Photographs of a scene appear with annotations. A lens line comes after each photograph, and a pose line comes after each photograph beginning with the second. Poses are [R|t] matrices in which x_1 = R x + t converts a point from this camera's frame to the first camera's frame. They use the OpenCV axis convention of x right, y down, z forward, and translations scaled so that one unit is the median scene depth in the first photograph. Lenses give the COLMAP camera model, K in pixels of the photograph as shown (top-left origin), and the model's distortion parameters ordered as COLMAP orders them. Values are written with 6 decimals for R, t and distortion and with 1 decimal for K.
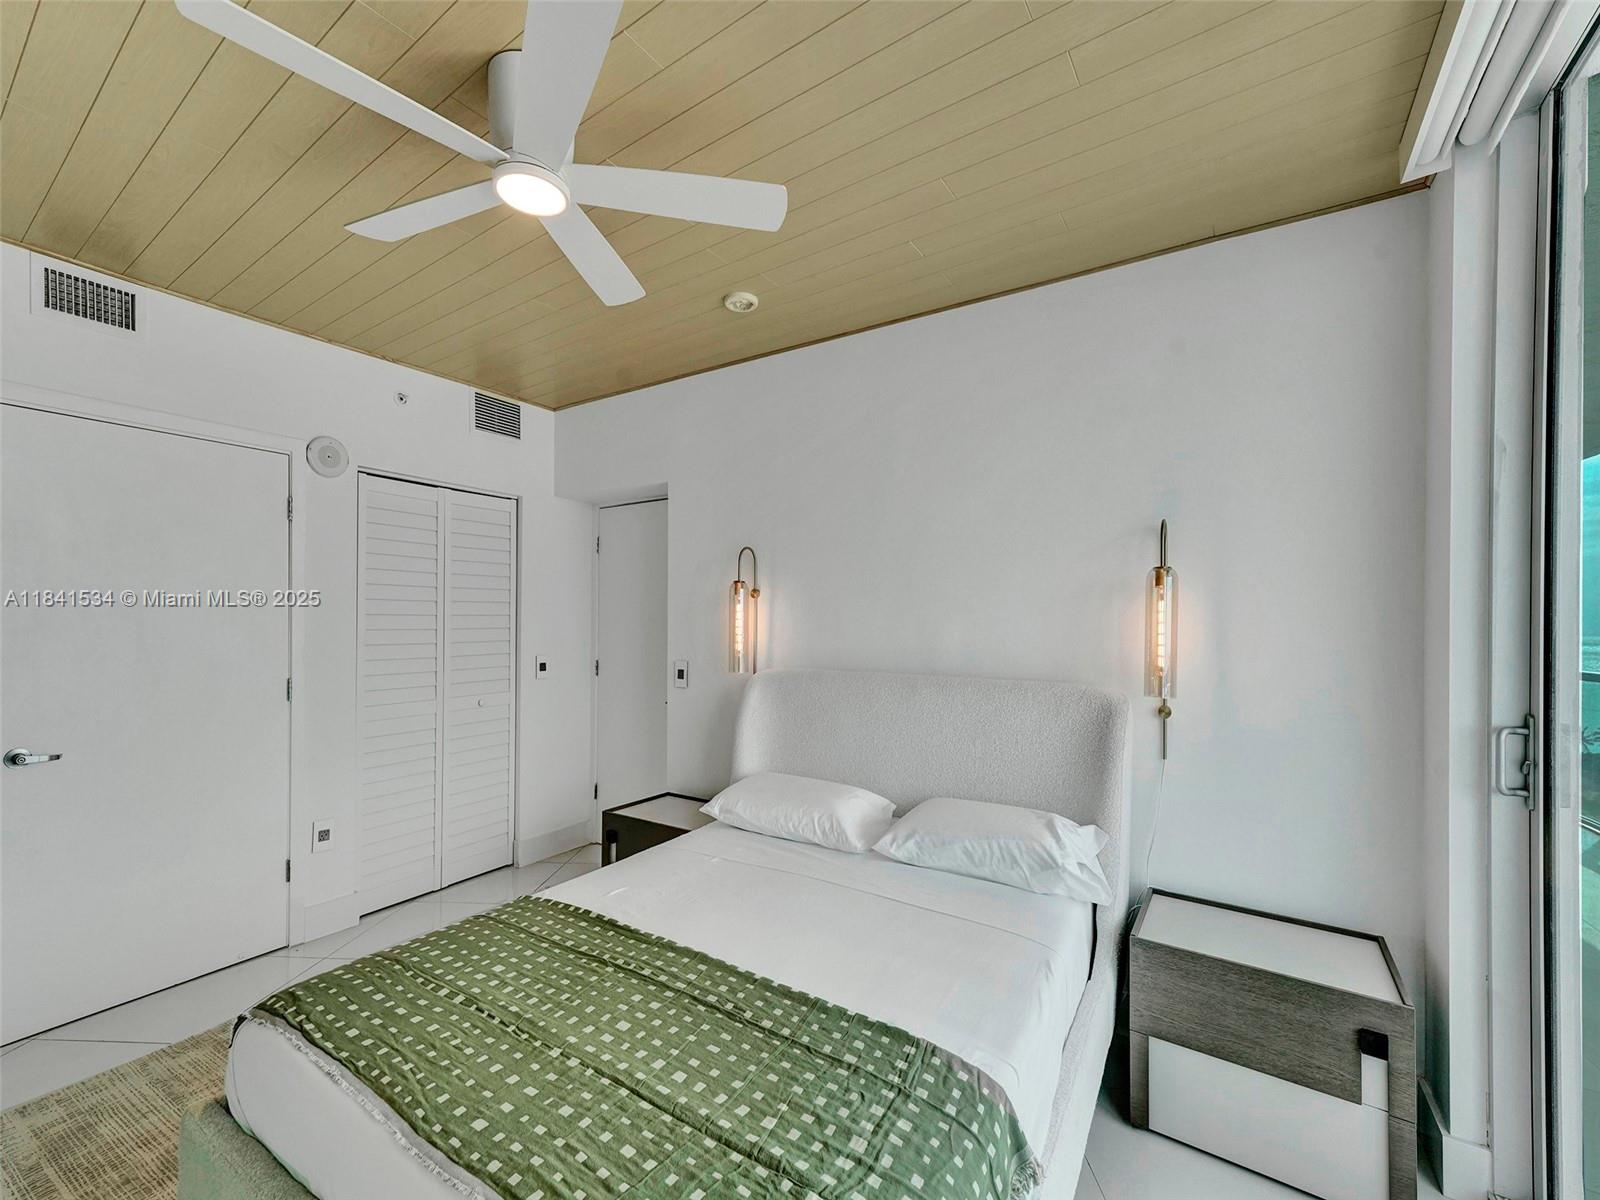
lens RADIAL K [[659.8, 0, 791.3], [0, 659.8, 623.8], [0, 0, 1]] dist [0.017475, -0.000023]
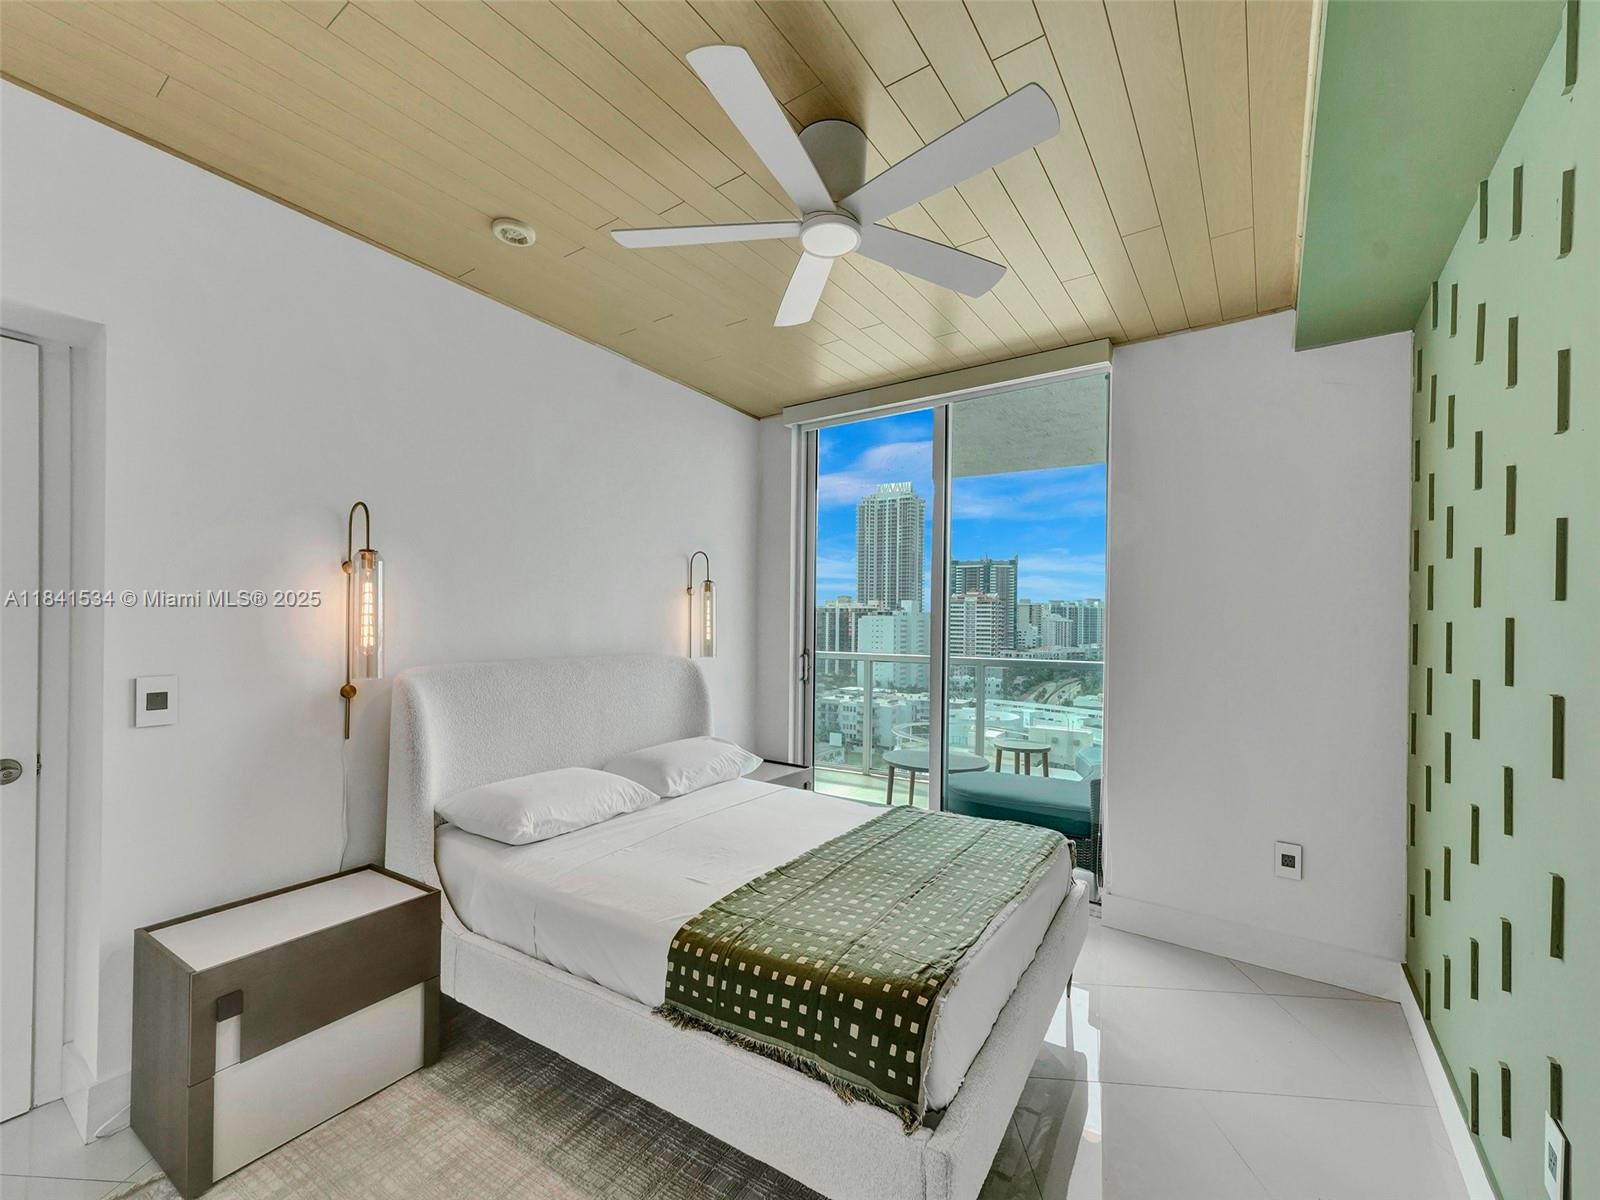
lens RADIAL K [[659.8, 0, 791.3], [0, 659.8, 623.8], [0, 0, 1]] dist [0.017475, -0.000023]
pose [[0.015463, -0.012447, 0.999803, -1.465010], [-0.012571, 0.999841, 0.012642, 0.002086], [-0.999801, -0.012764, 0.015304, 0.987817]]
